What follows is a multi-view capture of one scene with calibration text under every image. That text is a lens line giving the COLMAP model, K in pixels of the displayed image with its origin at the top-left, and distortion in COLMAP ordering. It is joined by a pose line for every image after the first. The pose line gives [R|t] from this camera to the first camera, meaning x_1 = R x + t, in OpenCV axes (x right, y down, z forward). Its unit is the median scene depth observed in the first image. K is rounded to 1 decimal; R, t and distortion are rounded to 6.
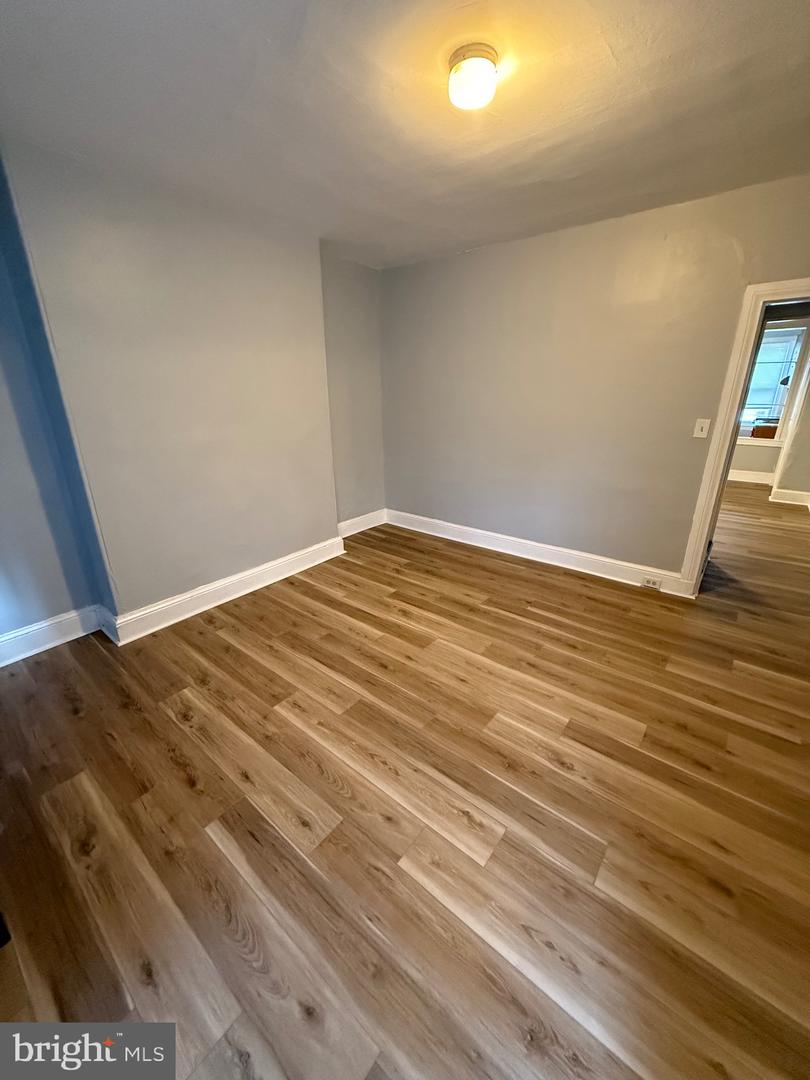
lens RADIAL K [[427.8, 0, 403.7], [0, 427.8, 536.1], [0, 0, 1]] dist [-0.000104, -0.000031]
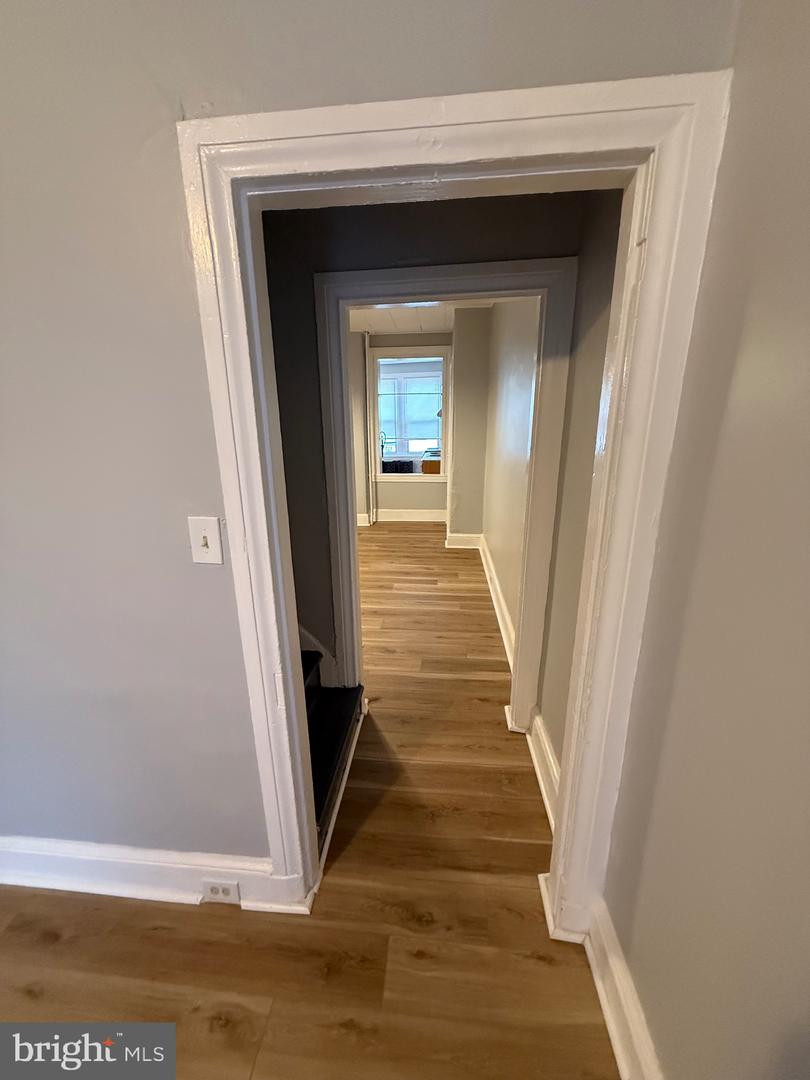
lens RADIAL K [[427.8, 0, 403.7], [0, 427.8, 536.1], [0, 0, 1]] dist [-0.000104, -0.000031]
pose [[0.835135, -0.152896, 0.528368, 0.535927], [0.188626, 0.981949, -0.013990, -0.180817], [-0.516691, 0.111347, 0.848900, 0.496511]]
